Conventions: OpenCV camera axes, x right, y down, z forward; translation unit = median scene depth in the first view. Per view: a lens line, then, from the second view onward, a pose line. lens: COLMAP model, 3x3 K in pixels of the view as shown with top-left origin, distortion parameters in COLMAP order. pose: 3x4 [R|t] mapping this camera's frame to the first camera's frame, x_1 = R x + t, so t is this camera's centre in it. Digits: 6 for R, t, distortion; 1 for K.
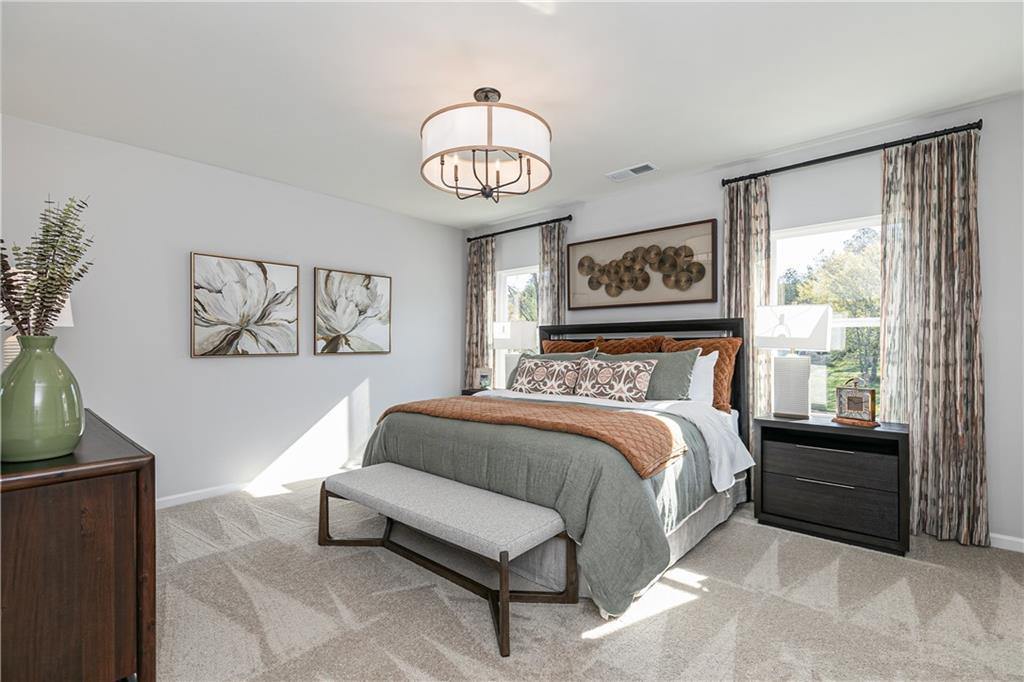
lens RADIAL K [[453.9, 0, 513.5], [0, 453.9, 345.7], [0, 0, 1]] dist [0.001721, 0.000066]
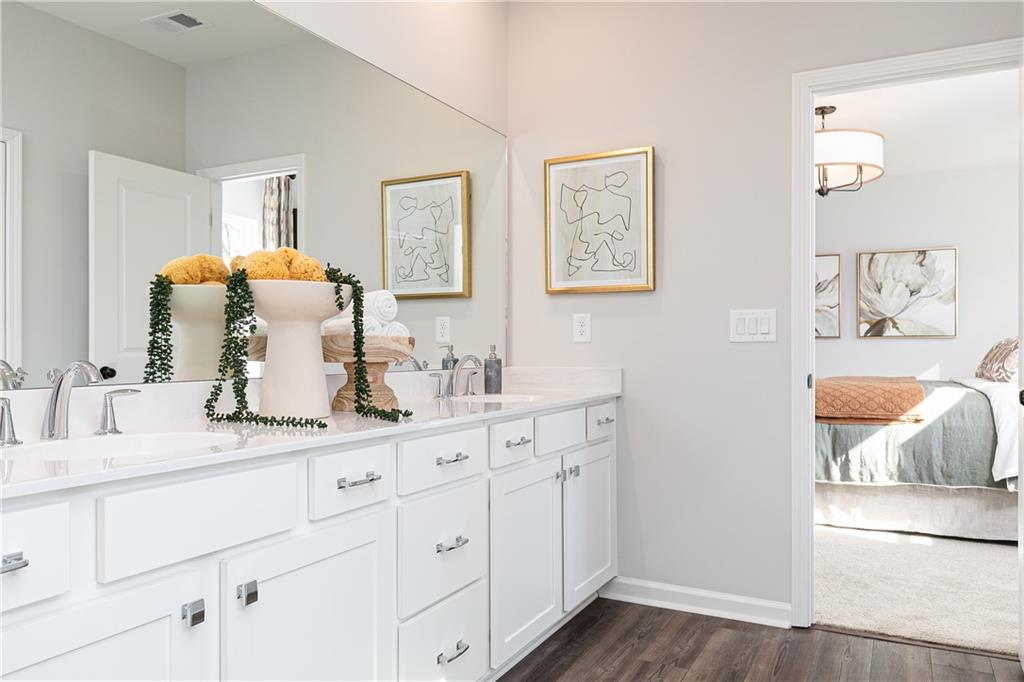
lens RADIAL K [[740.4, 0, 512.0], [0, 740.4, 341.0], [0, 0, 1]] dist [-0.004675, 0.000166]
pose [[0.257508, -0.004148, -0.966267, 0.933189], [-0.003116, 0.999982, -0.005123, 0.036021], [0.966271, 0.004330, 0.257490, -0.175272]]
